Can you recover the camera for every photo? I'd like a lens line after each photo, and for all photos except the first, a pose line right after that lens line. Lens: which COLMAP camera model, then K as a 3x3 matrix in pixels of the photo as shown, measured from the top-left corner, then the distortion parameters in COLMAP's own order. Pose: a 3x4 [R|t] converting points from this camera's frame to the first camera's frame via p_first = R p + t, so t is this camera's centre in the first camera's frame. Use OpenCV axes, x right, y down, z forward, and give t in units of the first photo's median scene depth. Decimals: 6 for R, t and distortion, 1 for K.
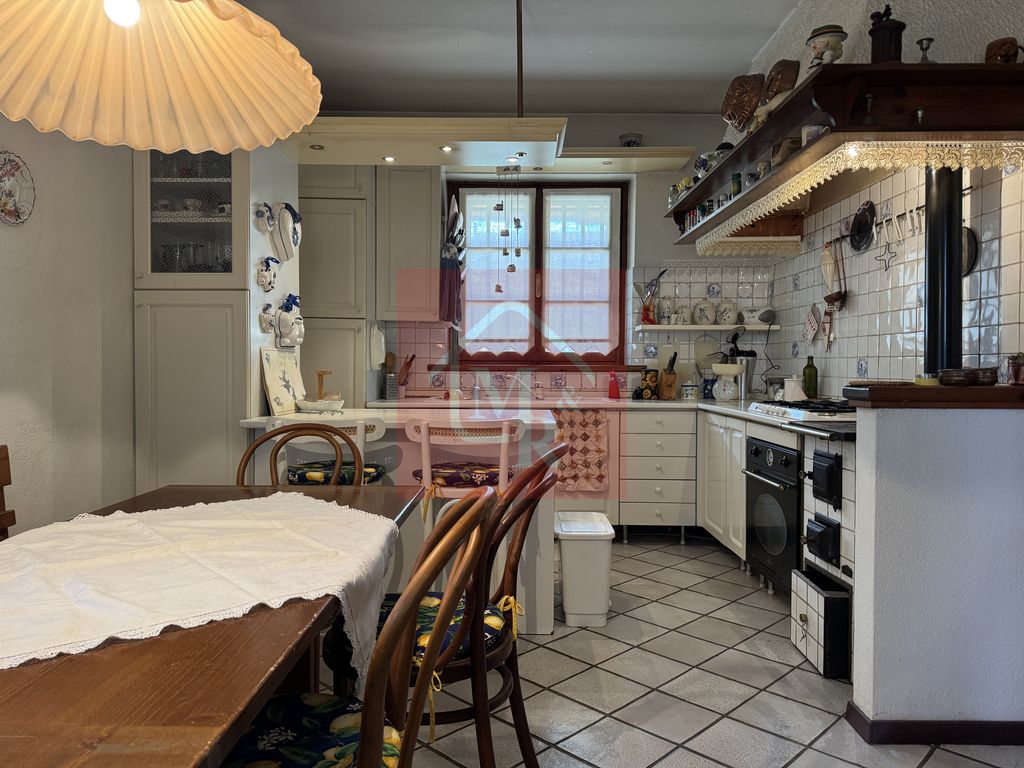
lens RADIAL K [[719.6, 0, 505.9], [0, 719.6, 384.0], [0, 0, 1]] dist [0.071926, -0.084768]
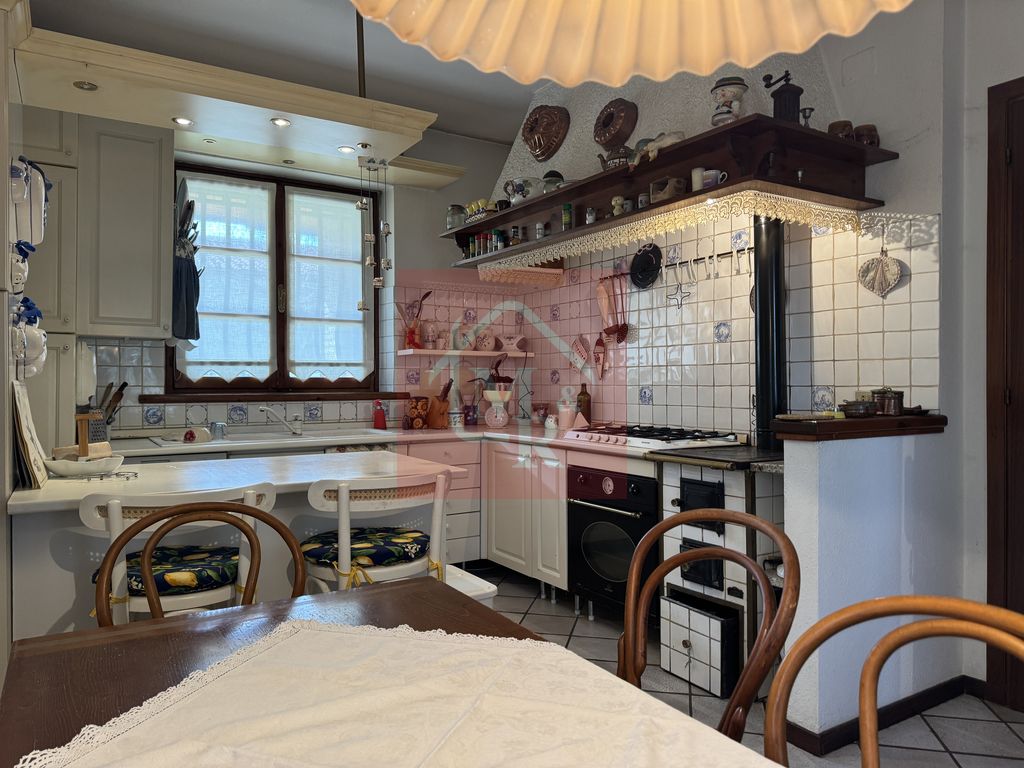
lens RADIAL K [[719.6, 0, 516.3], [0, 719.6, 386.7], [0, 0, 1]] dist [0.071926, -0.084768]
pose [[0.841946, -0.008496, 0.539495, -0.198187], [0.018850, 0.999729, -0.013673, -0.018334], [-0.539232, 0.021682, 0.841878, 0.148110]]
